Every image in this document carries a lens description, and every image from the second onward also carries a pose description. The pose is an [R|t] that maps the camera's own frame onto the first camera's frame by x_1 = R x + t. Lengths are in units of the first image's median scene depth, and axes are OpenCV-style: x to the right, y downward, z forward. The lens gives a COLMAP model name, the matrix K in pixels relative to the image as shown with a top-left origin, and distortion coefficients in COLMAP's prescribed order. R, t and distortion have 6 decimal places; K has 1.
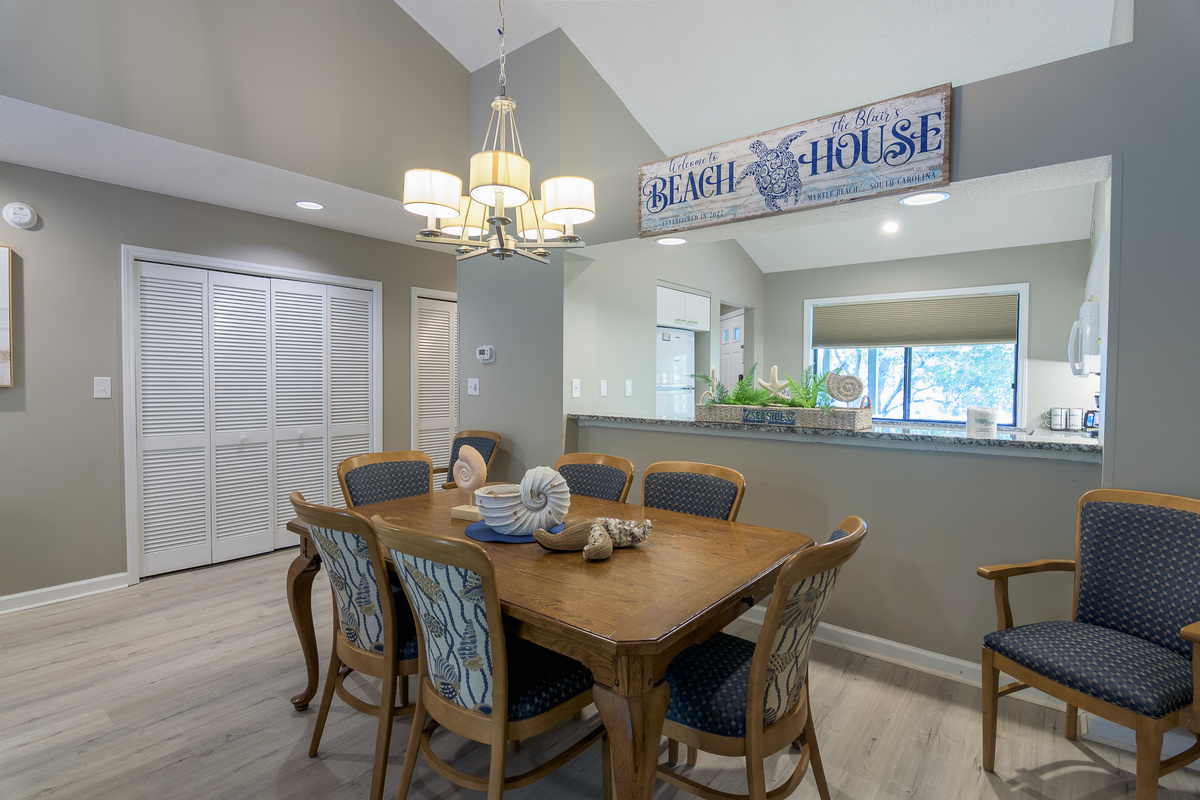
lens RADIAL K [[577.7, 0, 597.5], [0, 577.7, 395.3], [0, 0, 1]] dist [-0.002686, -0.009268]
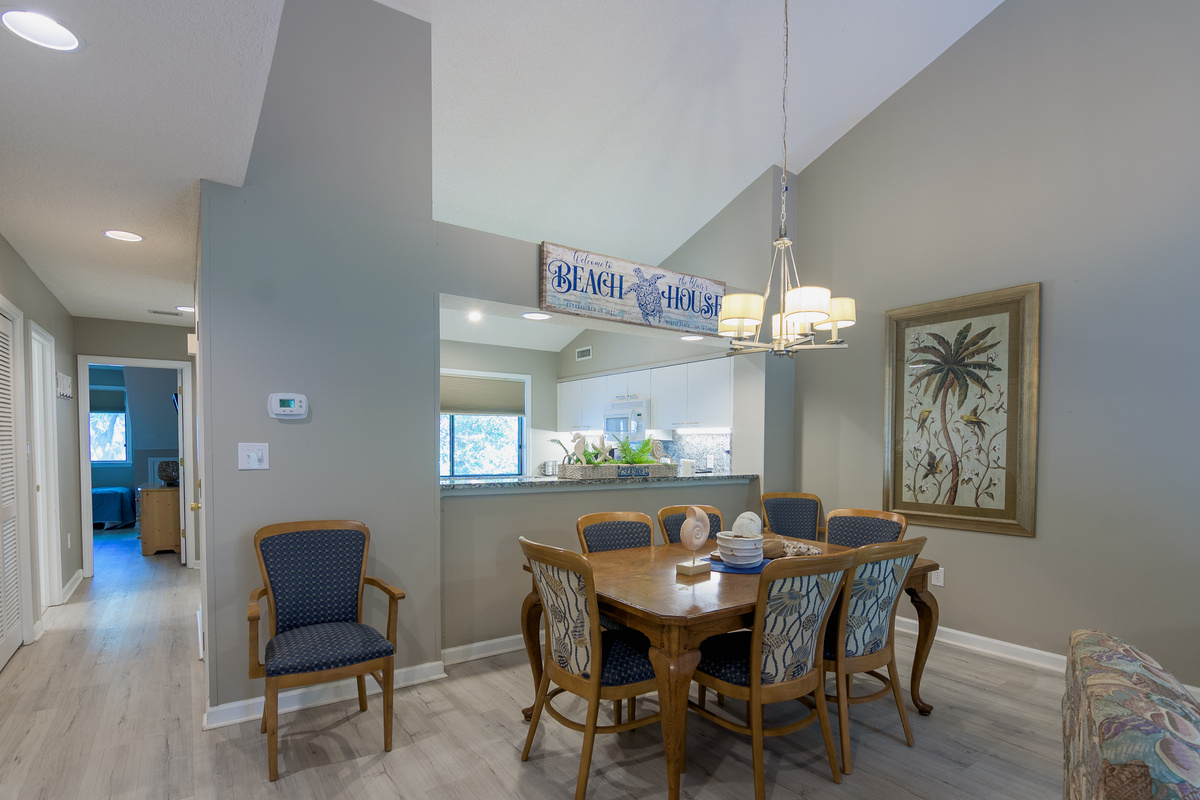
lens RADIAL K [[600.5, 0, 596.9], [0, 600.5, 463.4], [0, 0, 1]] dist [-0.000091, -0.000187]
pose [[0.291625, -0.035712, 0.955866, -1.062427], [0.023525, 0.999268, 0.030156, -0.026505], [-0.956243, 0.013693, 0.292252, 0.655423]]
